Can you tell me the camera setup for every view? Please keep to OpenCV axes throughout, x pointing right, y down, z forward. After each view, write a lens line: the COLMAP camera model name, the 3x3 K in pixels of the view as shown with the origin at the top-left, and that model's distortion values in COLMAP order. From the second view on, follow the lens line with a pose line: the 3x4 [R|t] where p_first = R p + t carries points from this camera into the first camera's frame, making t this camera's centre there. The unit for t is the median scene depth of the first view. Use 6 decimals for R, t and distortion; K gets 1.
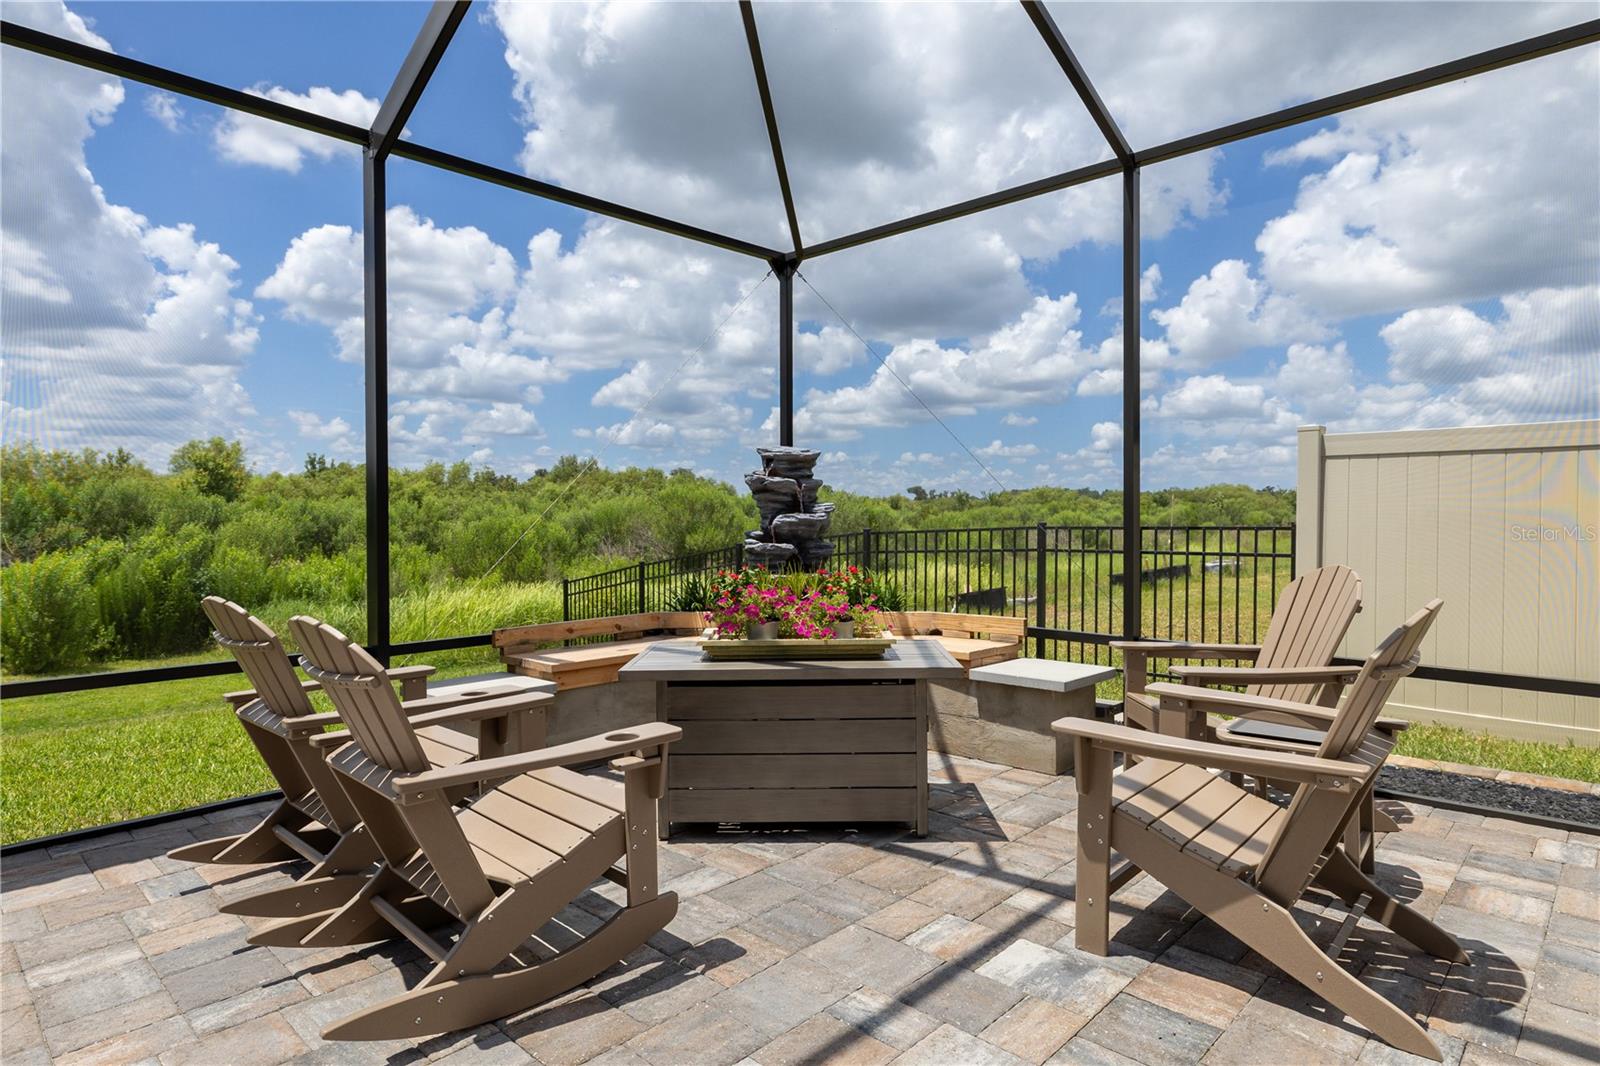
lens RADIAL K [[897.6, 0, 801.2], [0, 897.6, 522.1], [0, 0, 1]] dist [-0.000408, -0.001257]
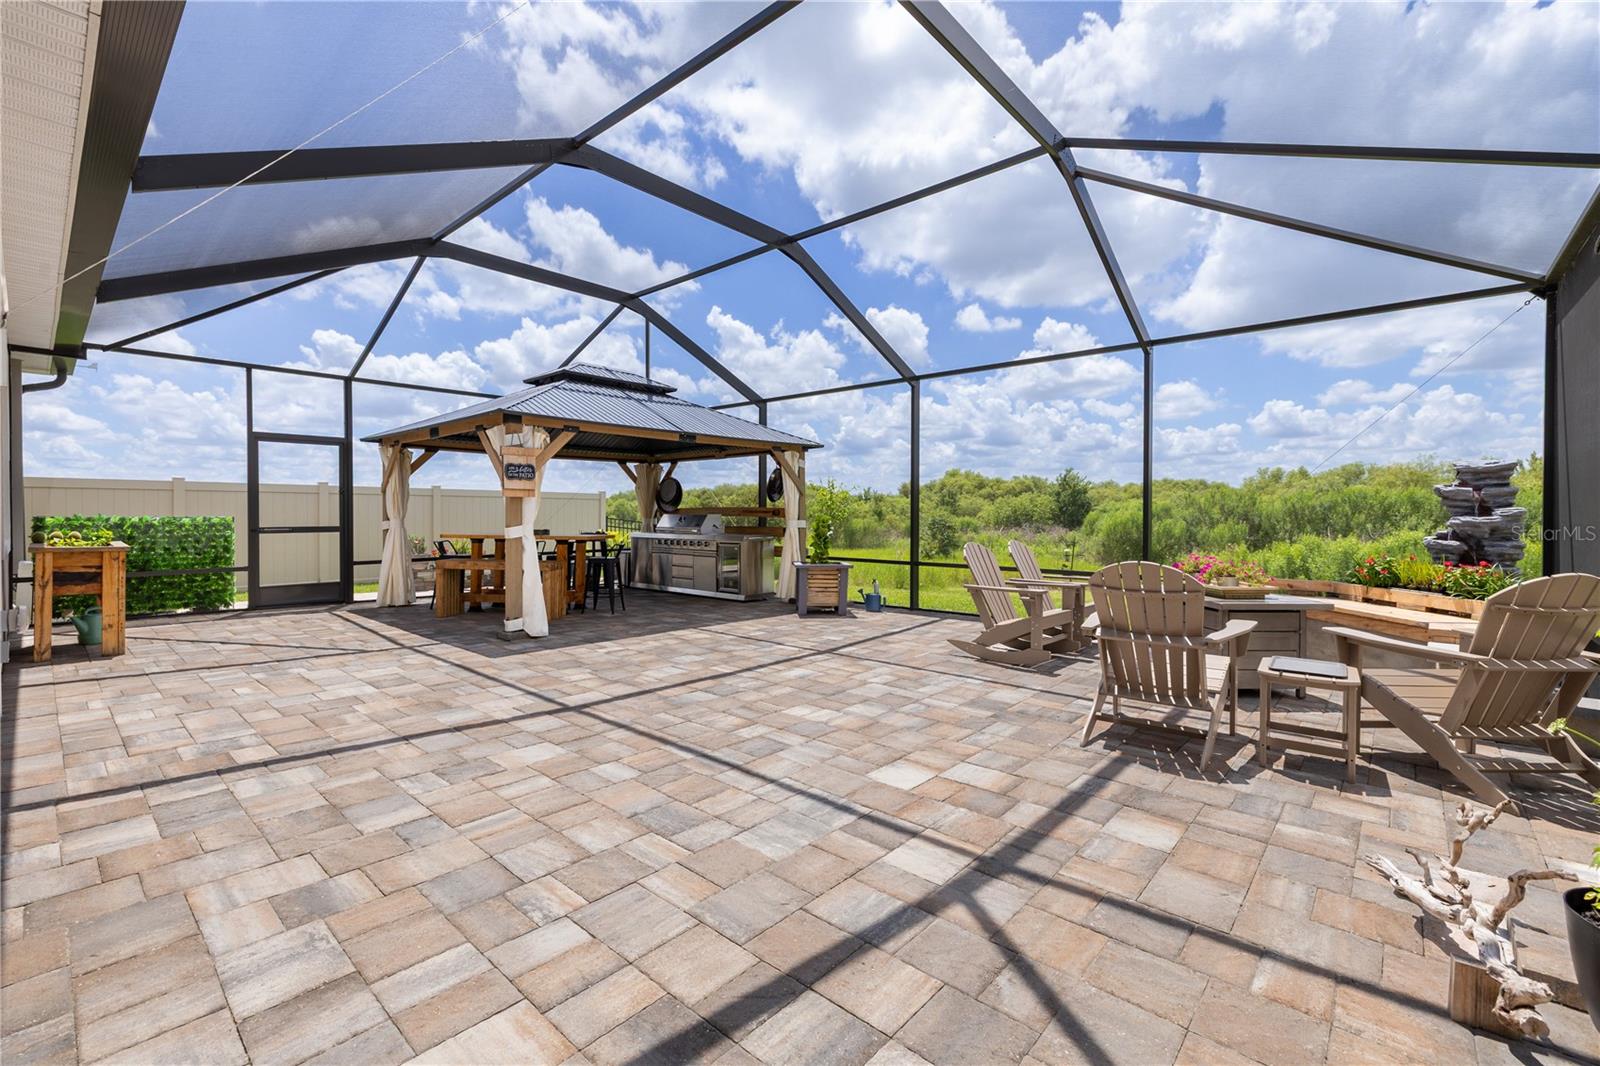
lens RADIAL K [[689.2, 0, 785.4], [0, 689.2, 521.5], [0, 0, 1]] dist [0.000159, 0.001144]
pose [[0.031202, 0.018449, -0.999343, 0.221877], [-0.010203, 0.999783, 0.018138, -0.002652], [0.999461, 0.009631, 0.031384, 0.012745]]
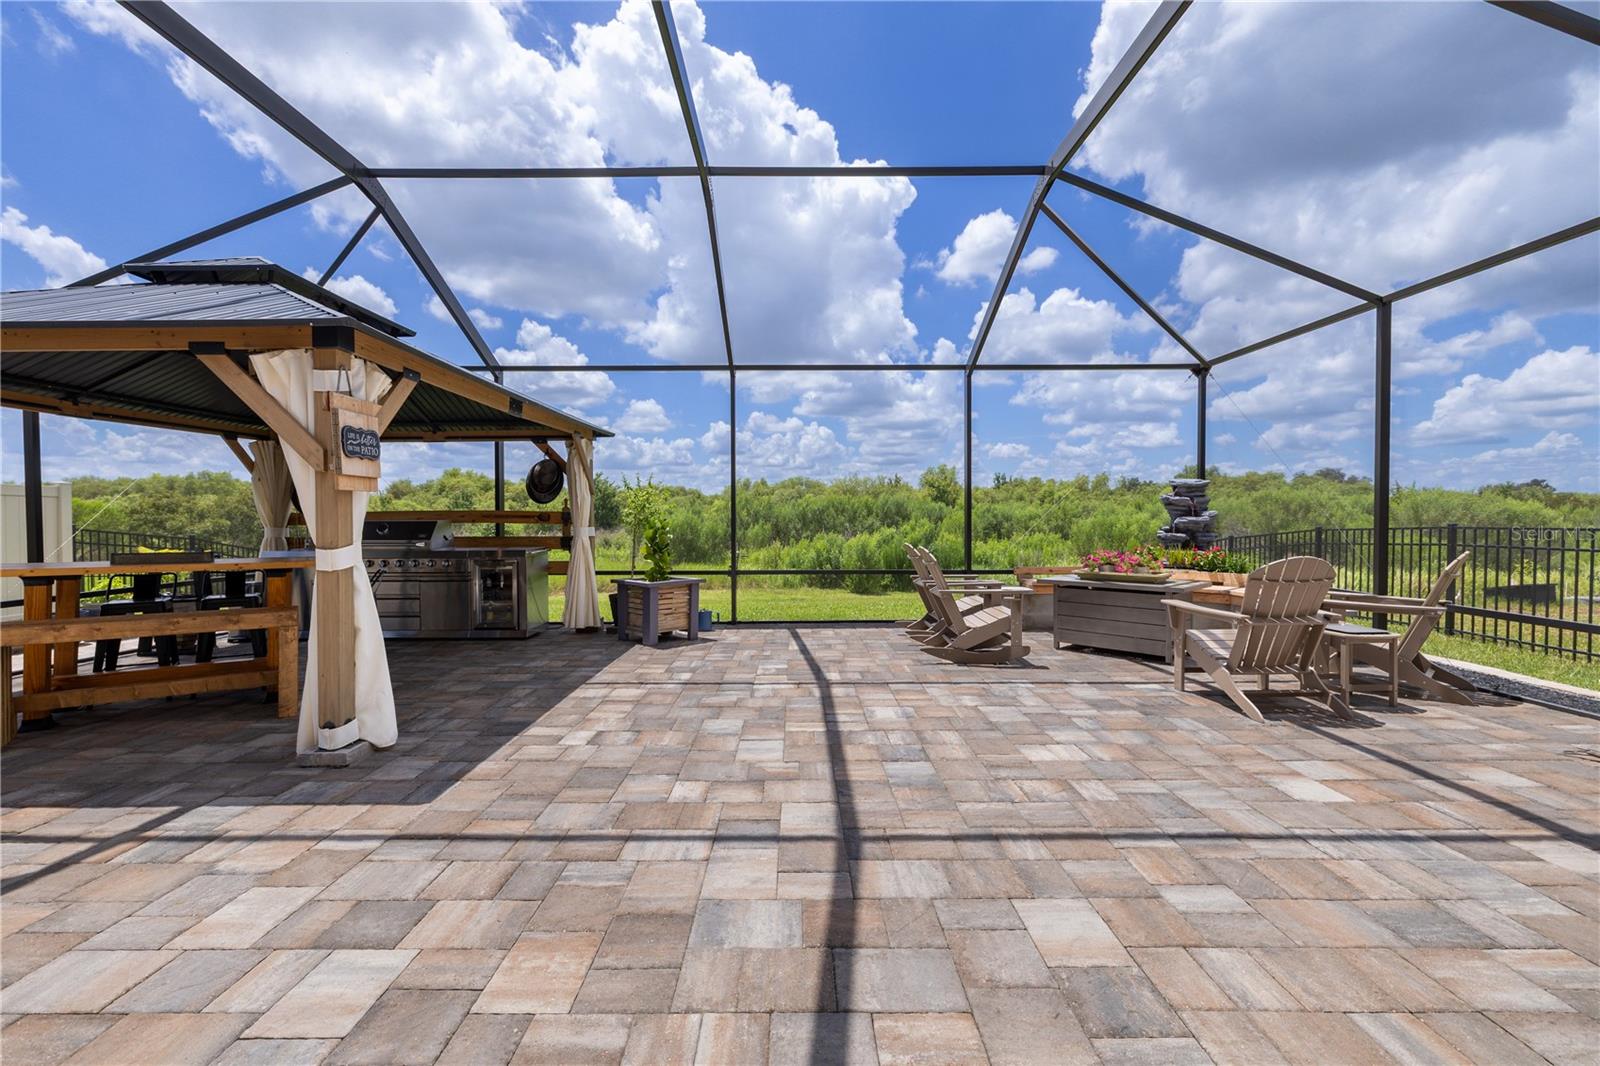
lens RADIAL K [[689.2, 0, 792.4], [0, 689.2, 525.0], [0, 0, 1]] dist [0.000159, 0.001144]
pose [[0.695925, 0.013025, -0.717996, 0.106363], [-0.005964, 0.999906, 0.012359, -0.001368], [0.718089, -0.004319, 0.695937, -0.128268]]
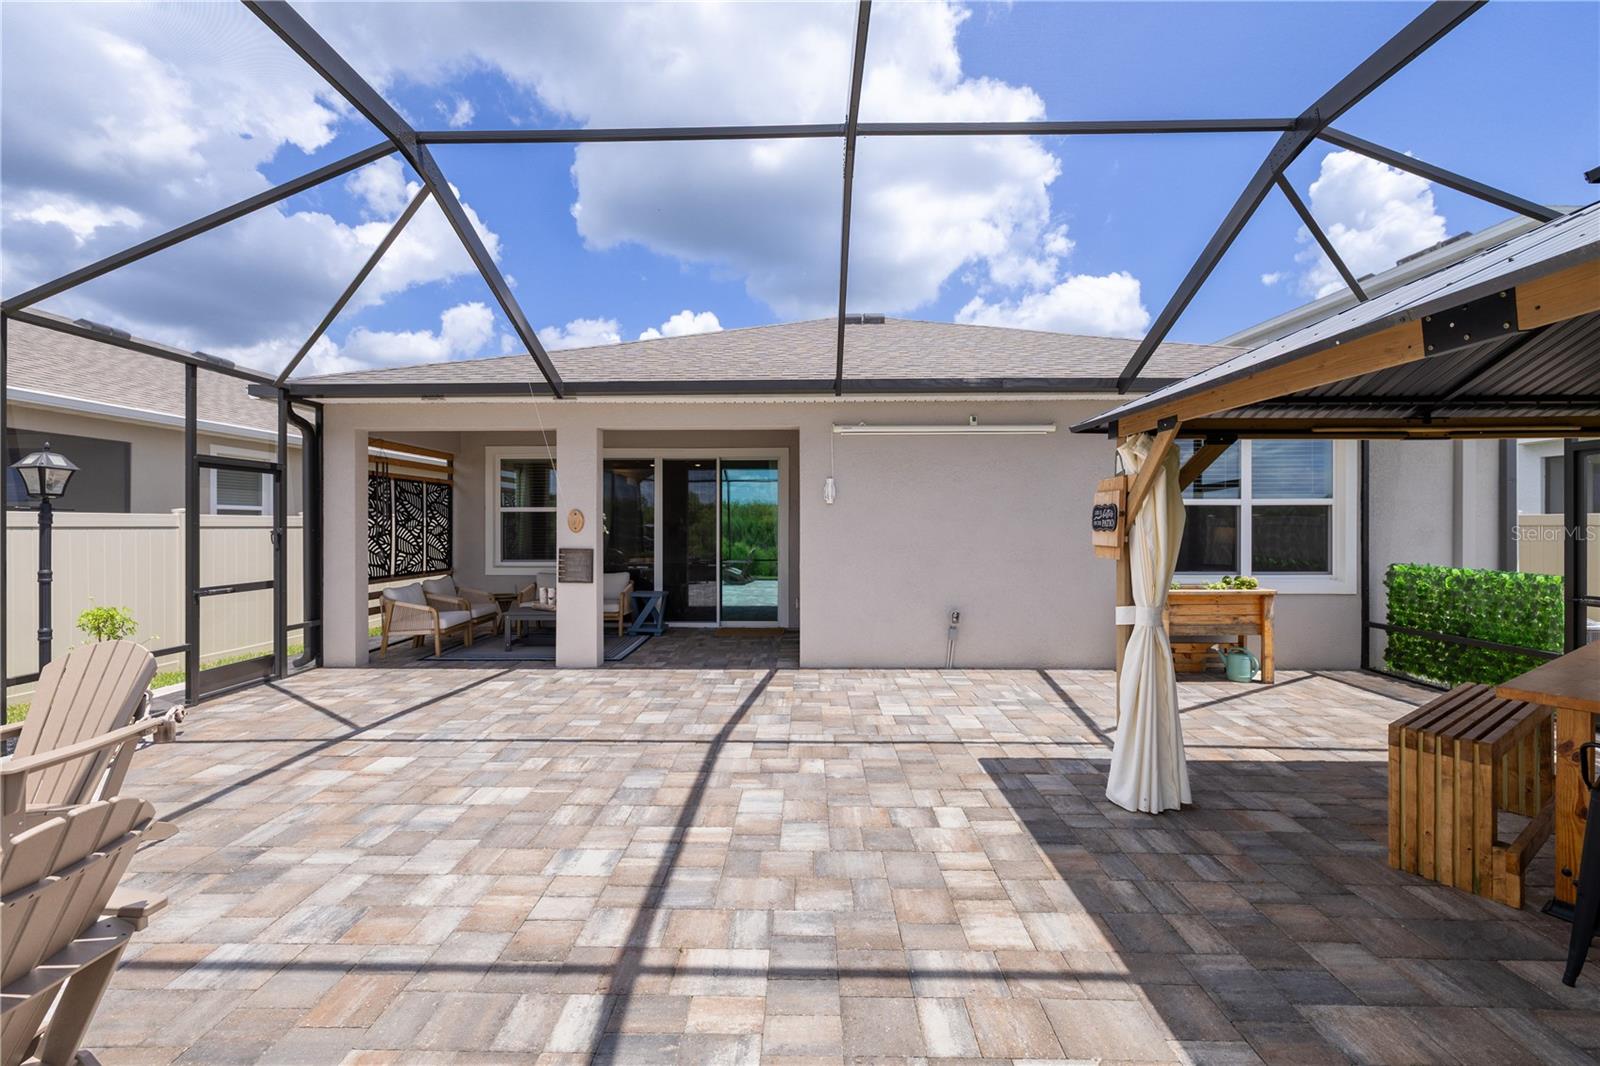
lens RADIAL K [[672.0, 0, 789.8], [0, 672.0, 525.8], [0, 0, 1]] dist [-0.001109, -0.000436]
pose [[-0.679419, 0.004152, 0.733739, -0.144591], [0.009493, 0.999950, 0.003132, -0.016565], [-0.733689, 0.009094, -0.679424, 0.088848]]
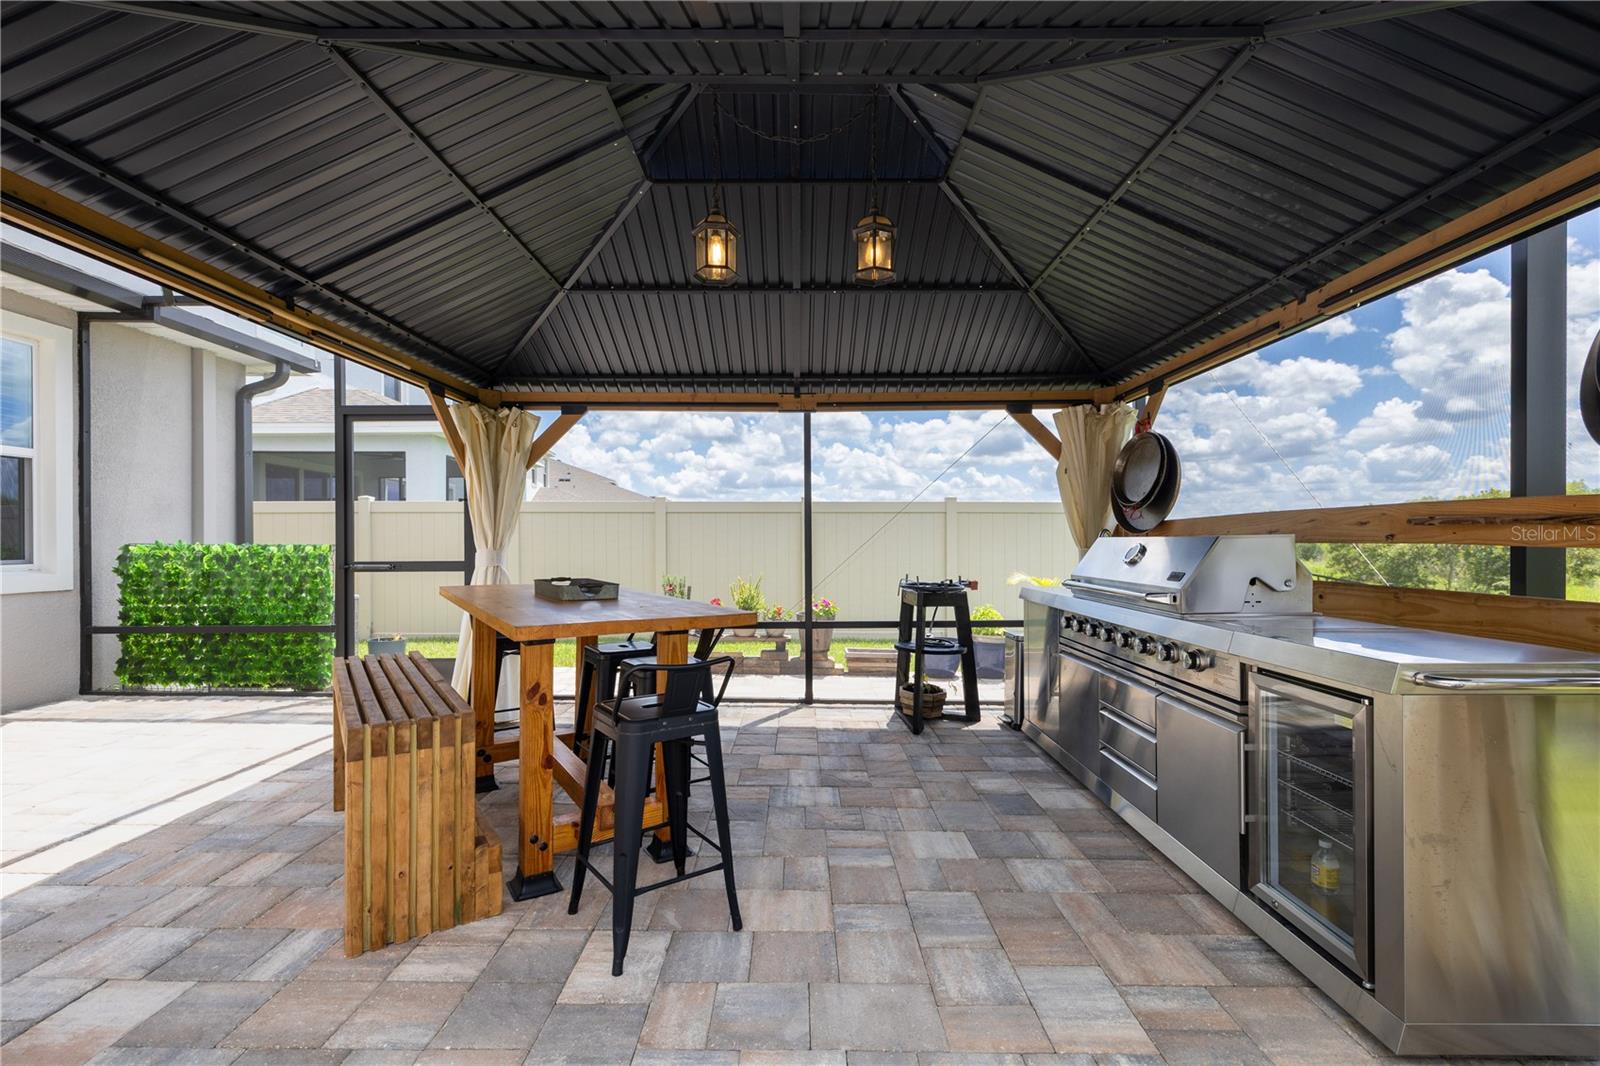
lens RADIAL K [[689.2, 0, 807.2], [0, 689.2, 538.5], [0, 0, 1]] dist [0.000159, 0.001144]
pose [[-0.716284, 0.008046, -0.697762, -0.108724], [0.002117, 0.999954, 0.009357, 0.000606], [0.697806, 0.005225, -0.716268, 0.010147]]
